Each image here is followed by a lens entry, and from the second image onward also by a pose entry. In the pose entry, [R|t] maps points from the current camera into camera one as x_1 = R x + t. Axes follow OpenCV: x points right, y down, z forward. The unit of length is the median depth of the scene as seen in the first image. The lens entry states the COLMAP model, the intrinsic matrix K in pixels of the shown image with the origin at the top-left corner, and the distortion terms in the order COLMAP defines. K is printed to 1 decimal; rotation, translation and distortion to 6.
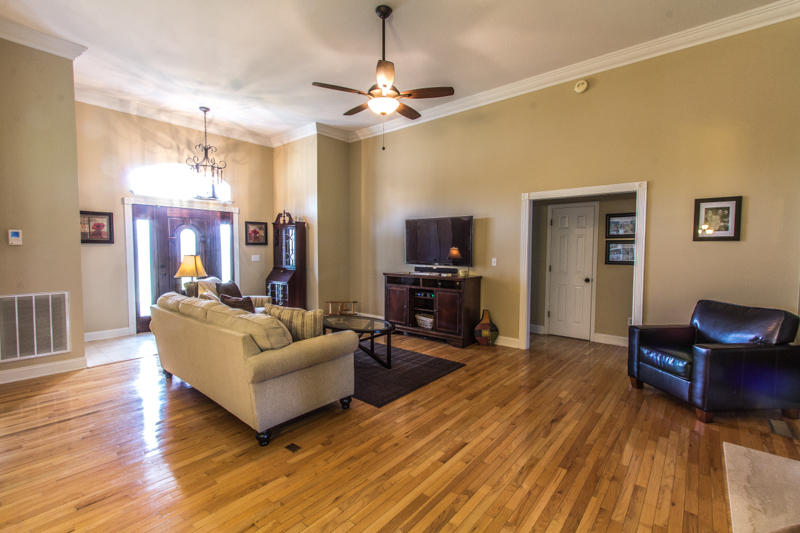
lens RADIAL K [[362.5, 0, 400.8], [0, 362.5, 268.0], [0, 0, 1]] dist [0.000451, -0.000206]
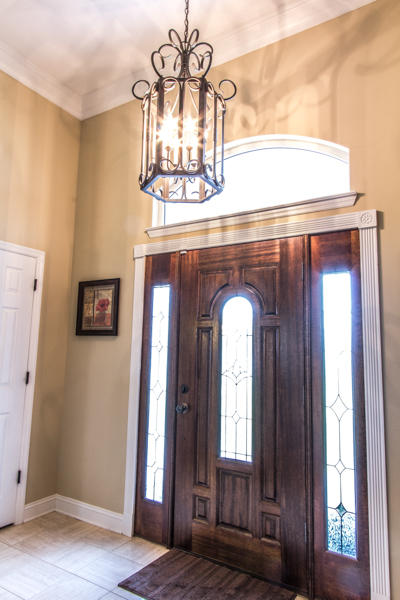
lens RADIAL K [[403.3, 0, 200.0], [0, 403.3, 300.0], [0, 0, 1]] dist [0.000220, -0.000247]
pose [[0.138180, -0.120357, -0.983067, -0.192588], [-0.079044, 0.988082, -0.132082, -0.049800], [0.987248, 0.095957, 0.127020, 1.012325]]
